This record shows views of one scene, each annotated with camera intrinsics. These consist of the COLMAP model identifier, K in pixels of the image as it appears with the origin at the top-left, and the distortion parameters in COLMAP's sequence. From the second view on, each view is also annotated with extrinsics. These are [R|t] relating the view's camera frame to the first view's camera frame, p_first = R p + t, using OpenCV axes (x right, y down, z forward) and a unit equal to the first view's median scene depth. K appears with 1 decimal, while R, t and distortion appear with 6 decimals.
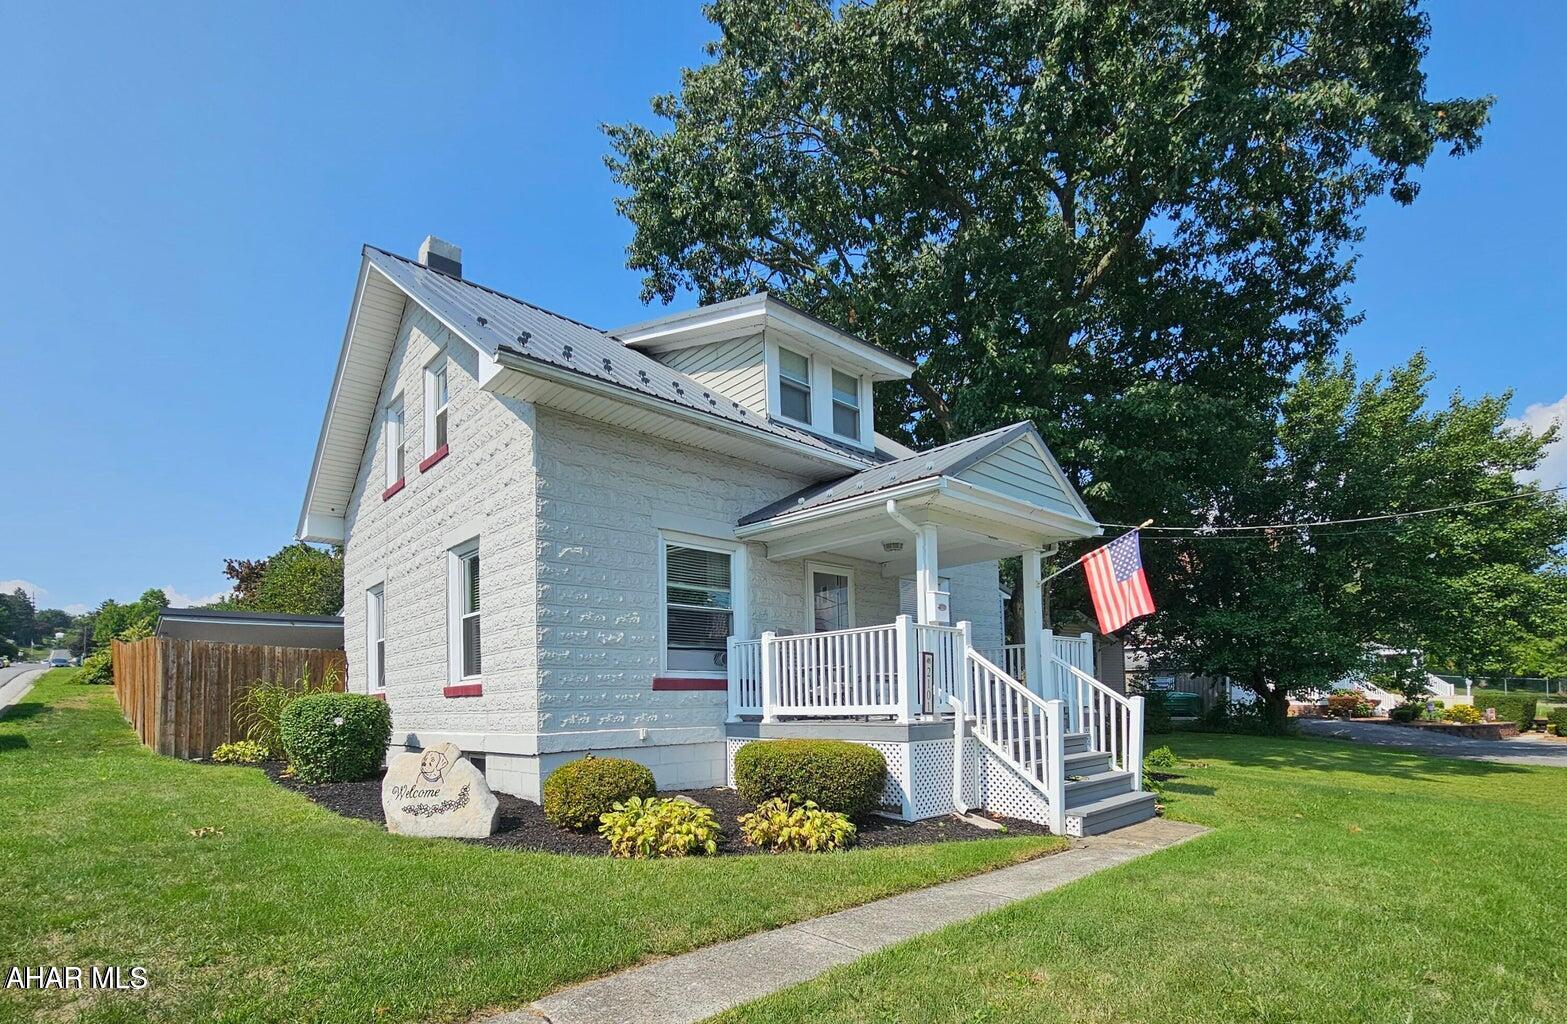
lens RADIAL K [[708.8, 0, 783.5], [0, 708.8, 512.0], [0, 0, 1]] dist [0.000054, 0.000025]
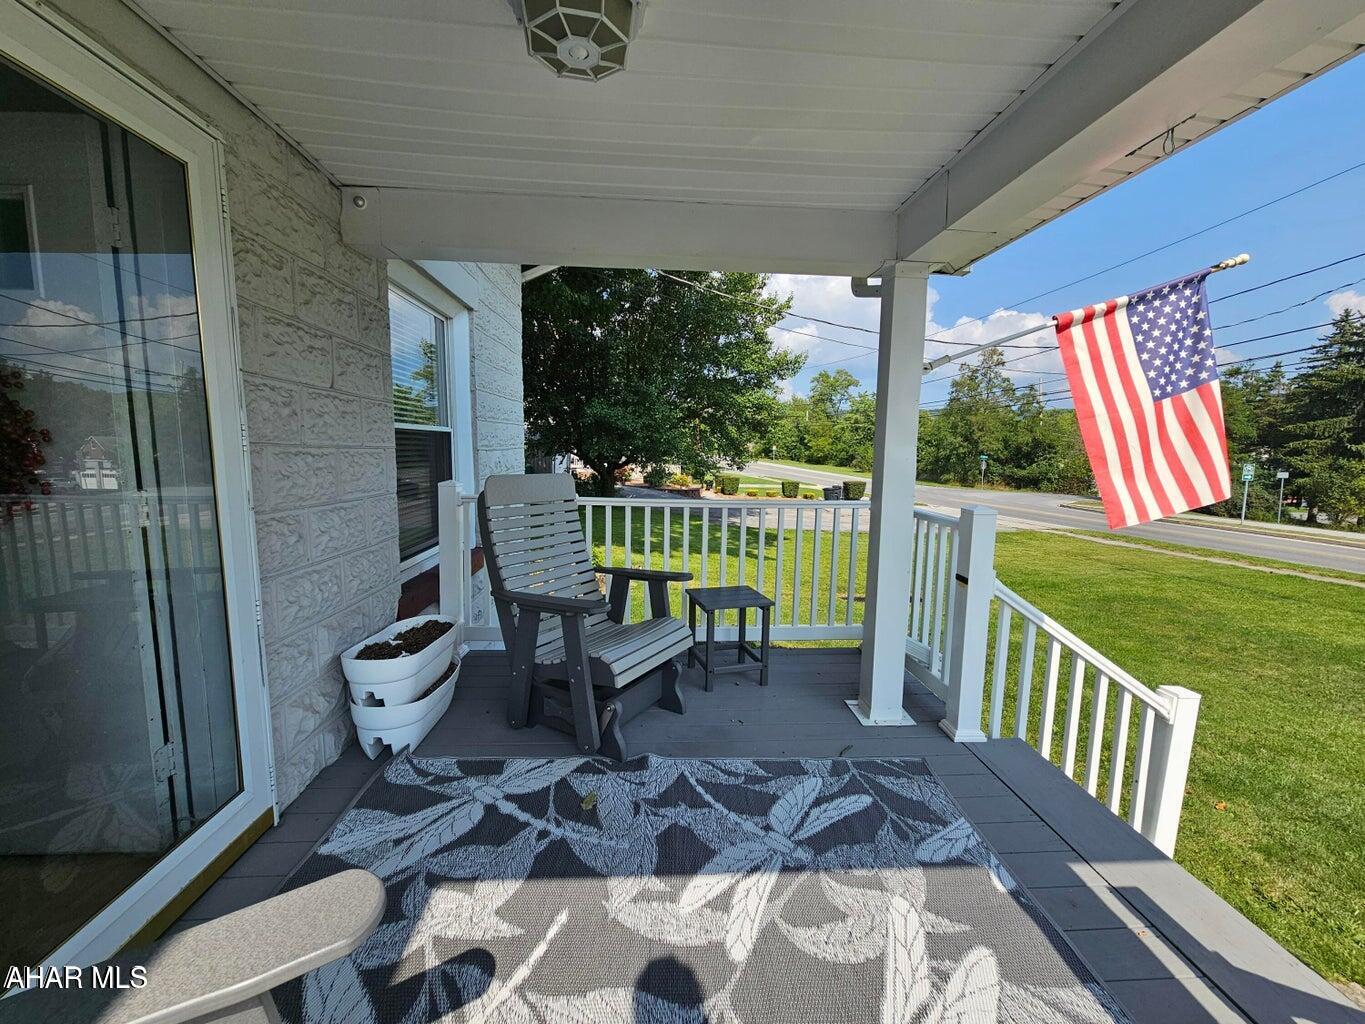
lens RADIAL K [[556.4, 0, 682.5], [0, 556.4, 512.0], [0, 0, 1]] dist [0.000703, 0.000021]
pose [[0.623603, -0.062573, 0.779233, 0.048831], [-0.228577, 0.938634, 0.258298, 0.104935], [-0.747577, -0.339190, 0.571032, 0.761245]]
